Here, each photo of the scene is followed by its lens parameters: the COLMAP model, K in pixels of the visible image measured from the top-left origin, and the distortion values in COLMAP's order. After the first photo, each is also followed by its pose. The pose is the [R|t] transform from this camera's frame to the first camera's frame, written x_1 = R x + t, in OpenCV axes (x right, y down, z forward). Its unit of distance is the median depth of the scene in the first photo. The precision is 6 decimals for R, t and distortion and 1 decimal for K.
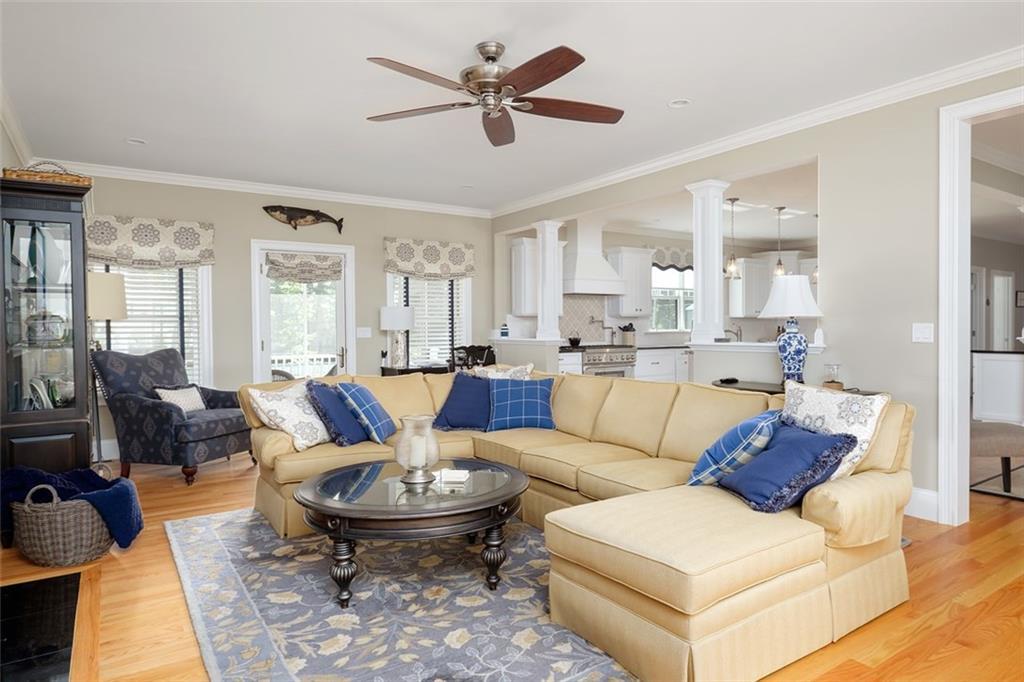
lens RADIAL K [[649.5, 0, 512.0], [0, 649.5, 341.0], [0, 0, 1]] dist [0.000116, -0.000026]
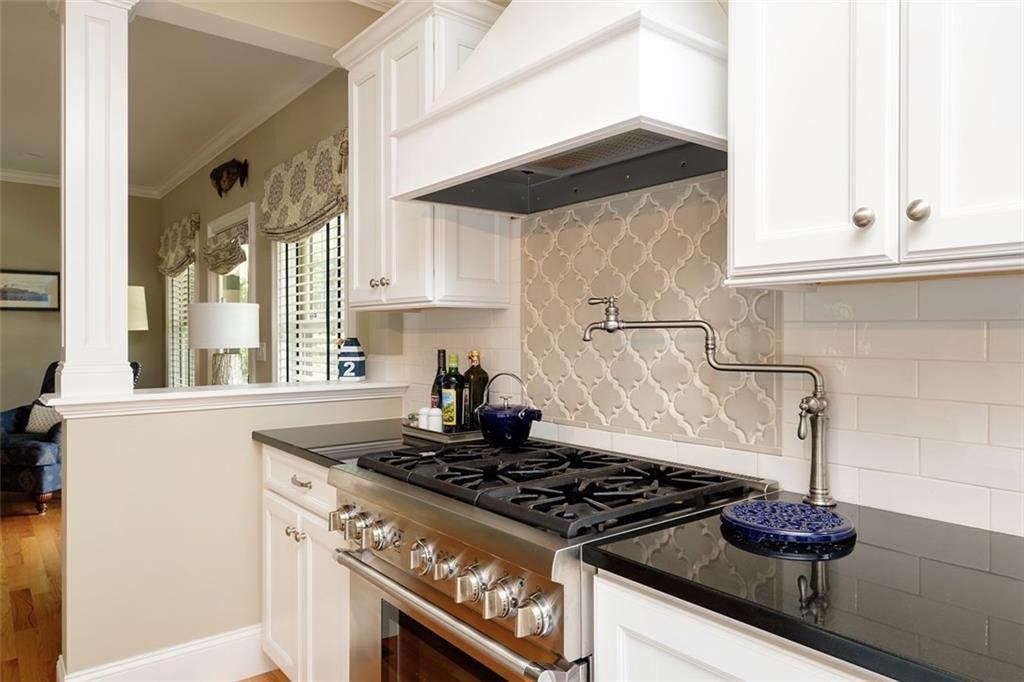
lens RADIAL K [[653.8, 0, 512.0], [0, 653.8, 341.0], [0, 0, 1]] dist [-0.005174, -0.002206]
pose [[0.078658, 0.016047, -0.996772, 0.310921], [-0.017951, 0.999731, 0.014678, -0.029314], [0.996740, 0.016739, 0.078925, 1.038292]]
